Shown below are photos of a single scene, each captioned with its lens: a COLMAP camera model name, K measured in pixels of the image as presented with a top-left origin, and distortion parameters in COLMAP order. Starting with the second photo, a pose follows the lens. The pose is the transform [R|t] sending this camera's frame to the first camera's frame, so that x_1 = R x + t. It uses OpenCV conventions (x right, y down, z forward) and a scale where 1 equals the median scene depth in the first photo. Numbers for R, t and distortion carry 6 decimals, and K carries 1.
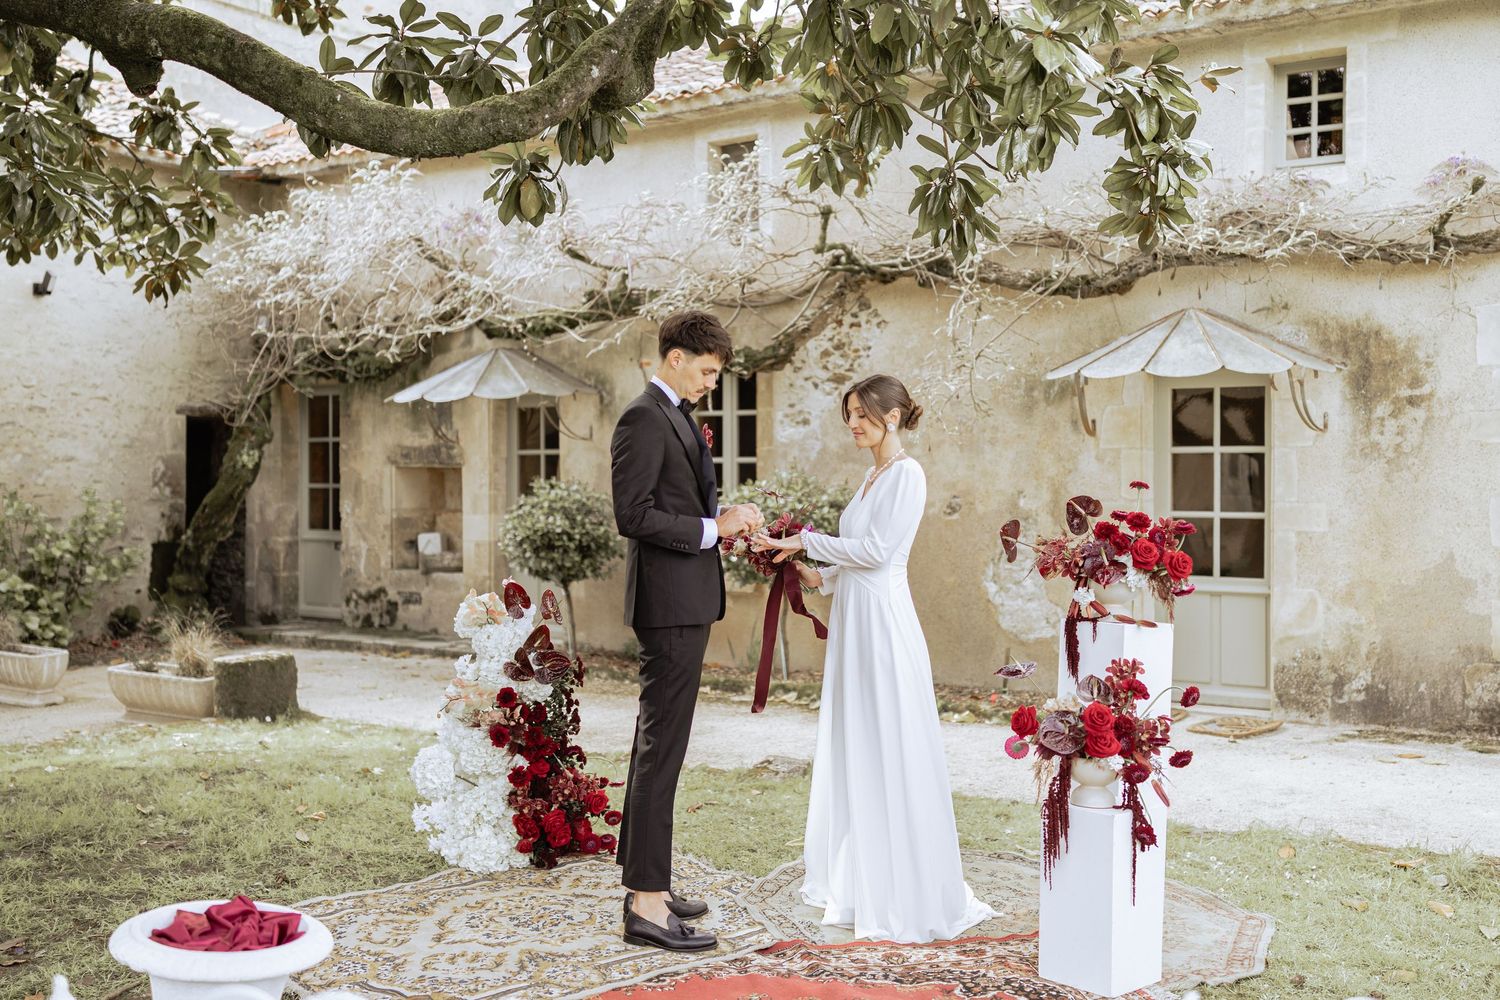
lens RADIAL K [[1619.2, 0, 762.1], [0, 1619.2, 475.5], [0, 0, 1]] dist [0.014584, 0.000000]
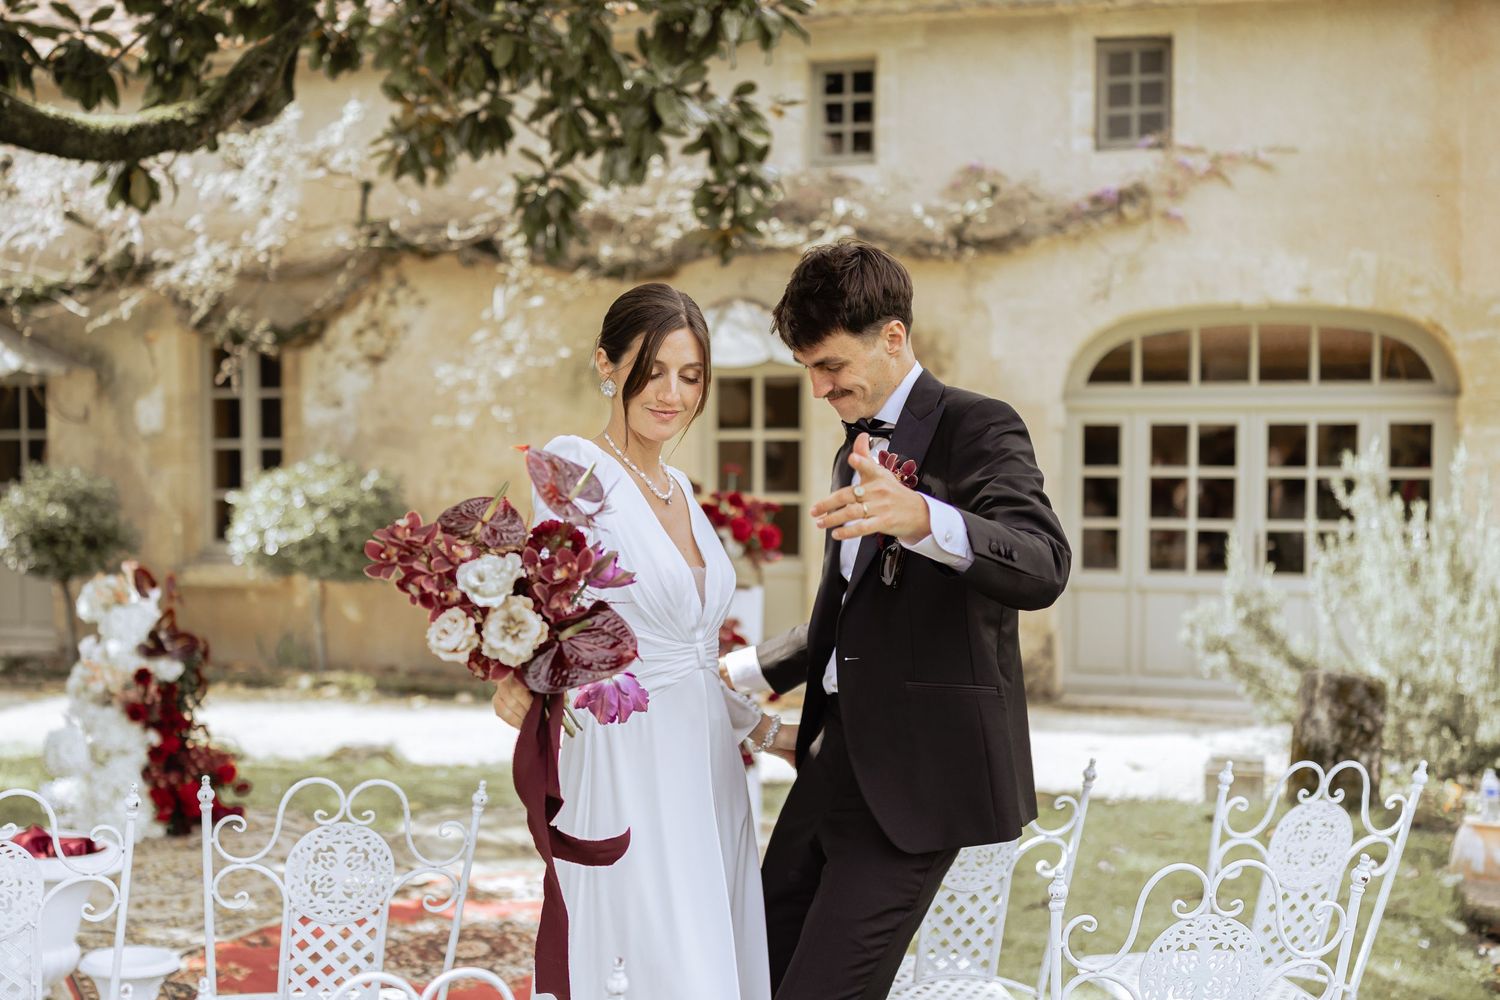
lens RADIAL K [[1816.7, 0, 808.4], [0, 1816.7, 545.2], [0, 0, 1]] dist [-0.002011, 0.000000]
pose [[0.949414, -0.015810, 0.313629, -0.067166], [0.001080, 0.998890, 0.047084, -0.000793], [-0.314026, -0.044363, 0.948377, -0.137001]]
